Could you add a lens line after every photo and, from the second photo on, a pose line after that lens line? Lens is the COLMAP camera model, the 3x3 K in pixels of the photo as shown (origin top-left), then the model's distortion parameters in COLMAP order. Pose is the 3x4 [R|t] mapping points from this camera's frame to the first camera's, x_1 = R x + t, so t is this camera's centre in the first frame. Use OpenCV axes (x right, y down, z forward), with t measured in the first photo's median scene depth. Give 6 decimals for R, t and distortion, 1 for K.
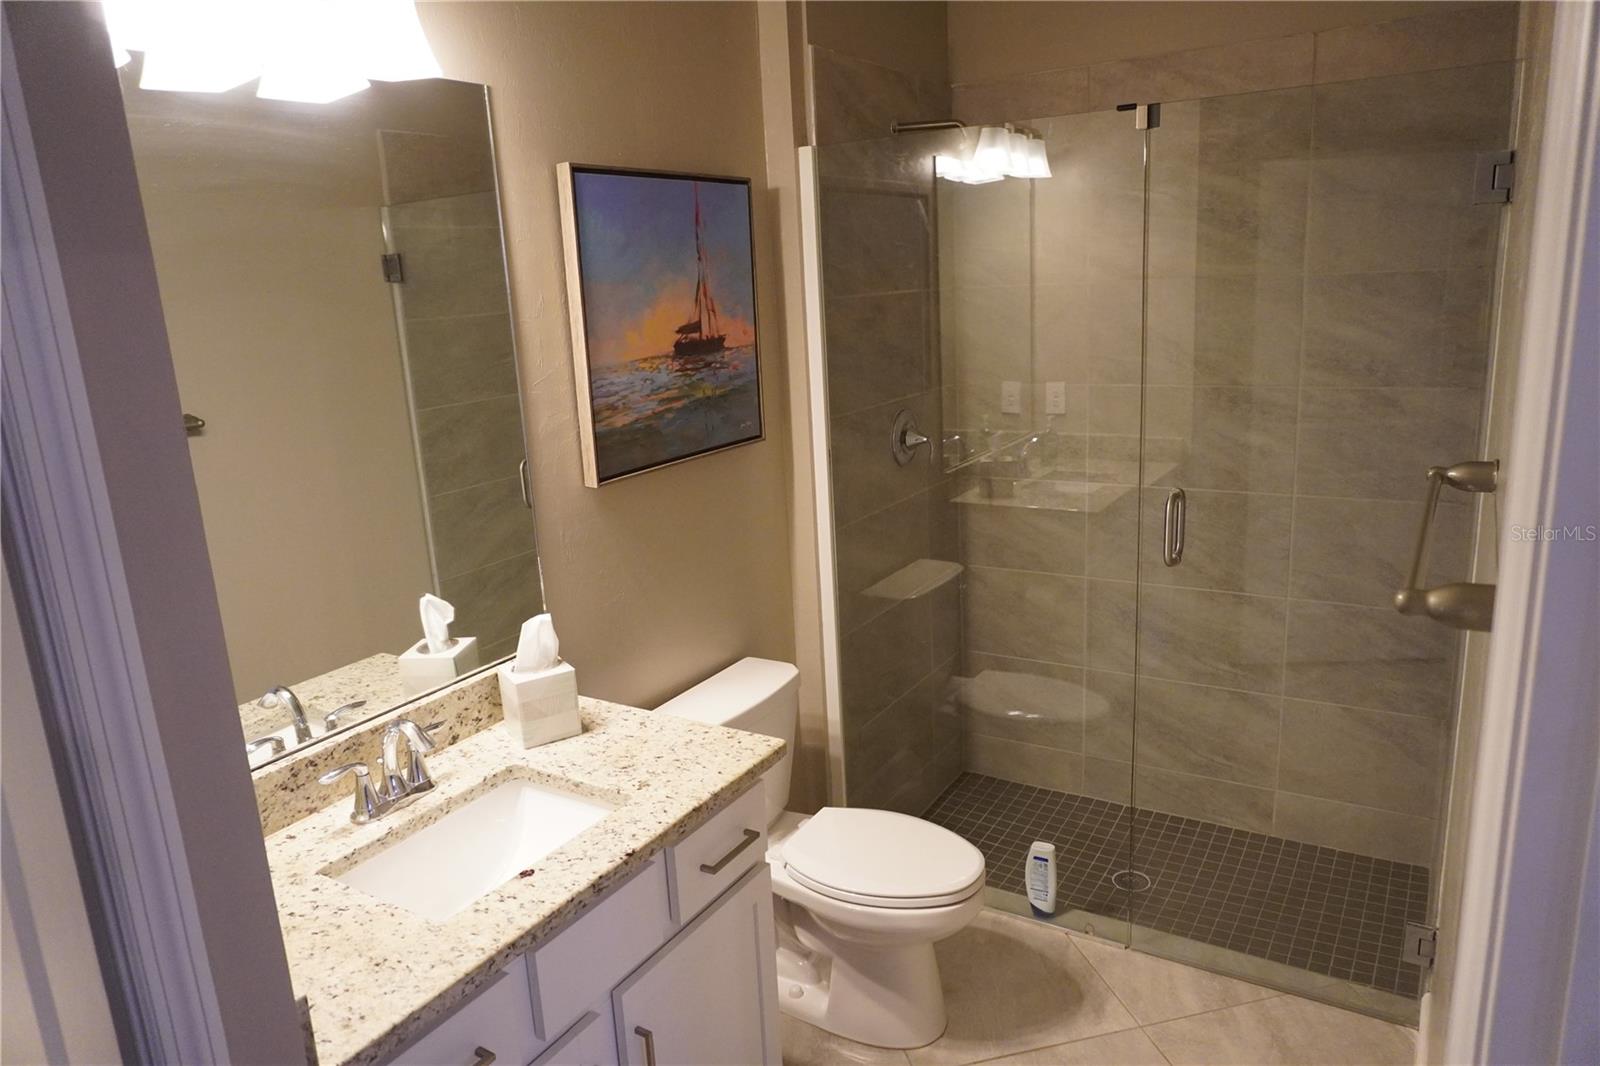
lens RADIAL K [[1077.0, 0, 798.8], [0, 1077.0, 531.8], [0, 0, 1]] dist [-0.047263, 0.042264]
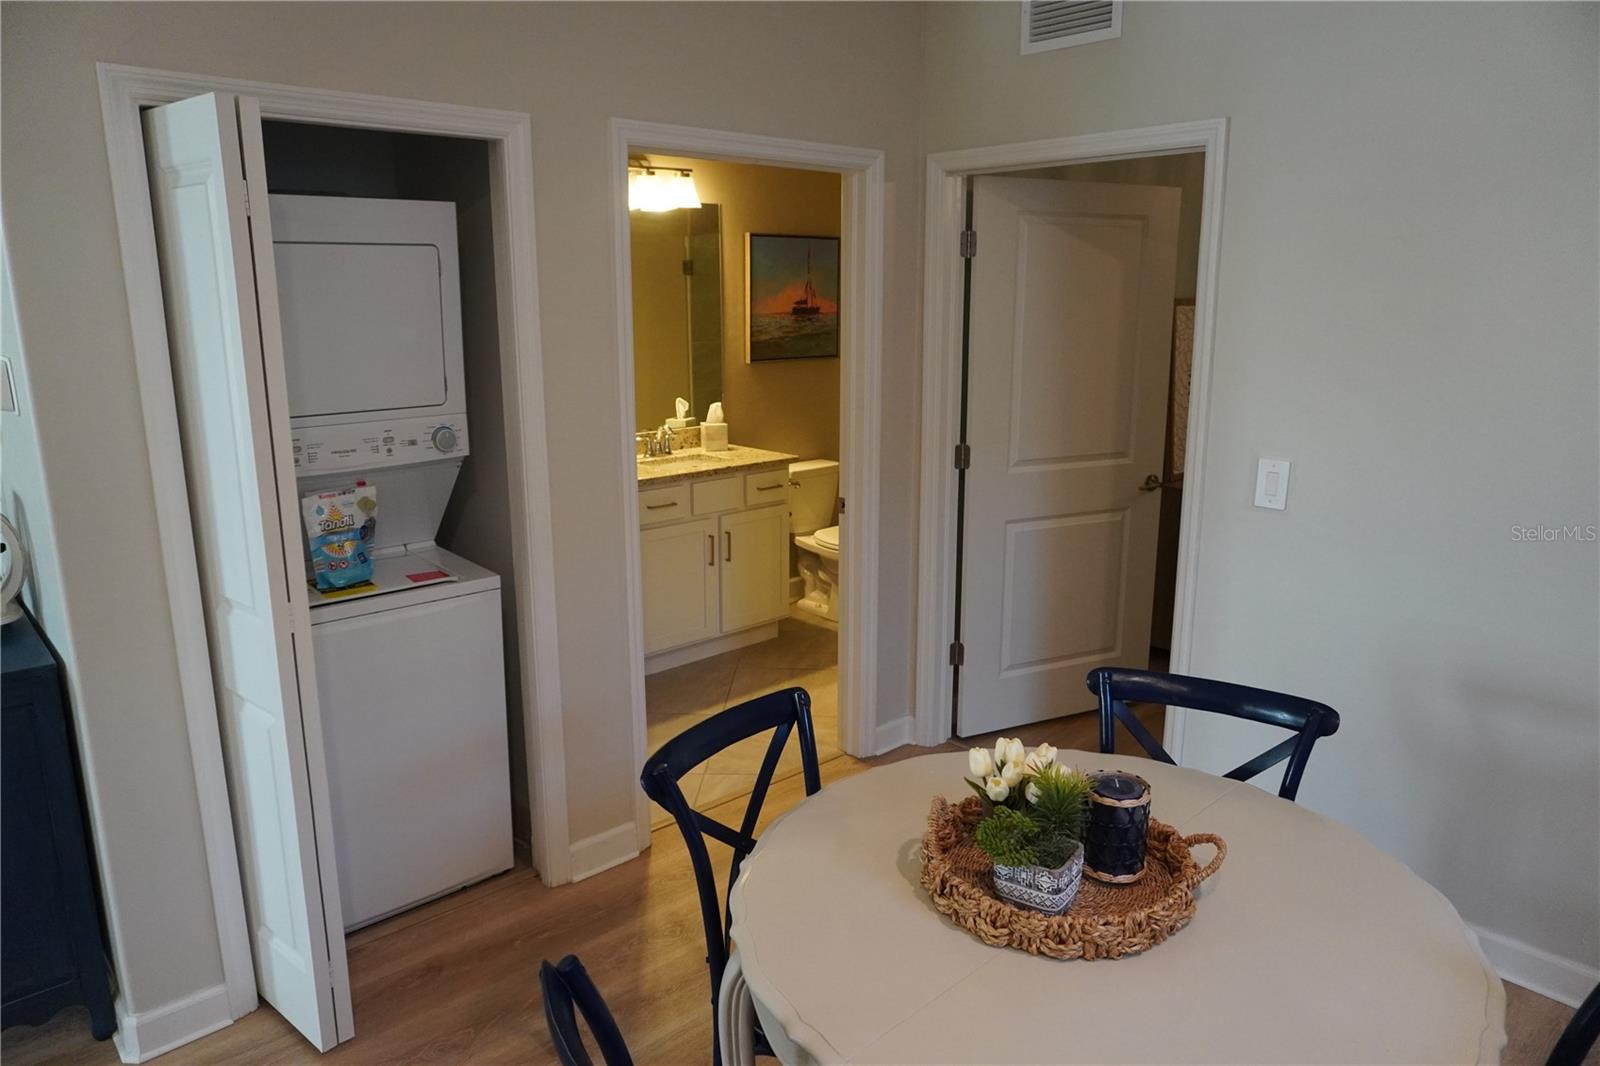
lens RADIAL K [[1077.0, 0, 801.7], [0, 1077.0, 533.2], [0, 0, 1]] dist [-0.047263, 0.042264]
pose [[0.962030, 0.109655, -0.249947, 0.561521], [-0.109692, 0.993869, 0.013827, 0.286274], [0.249931, 0.014115, 0.968161, -1.293740]]
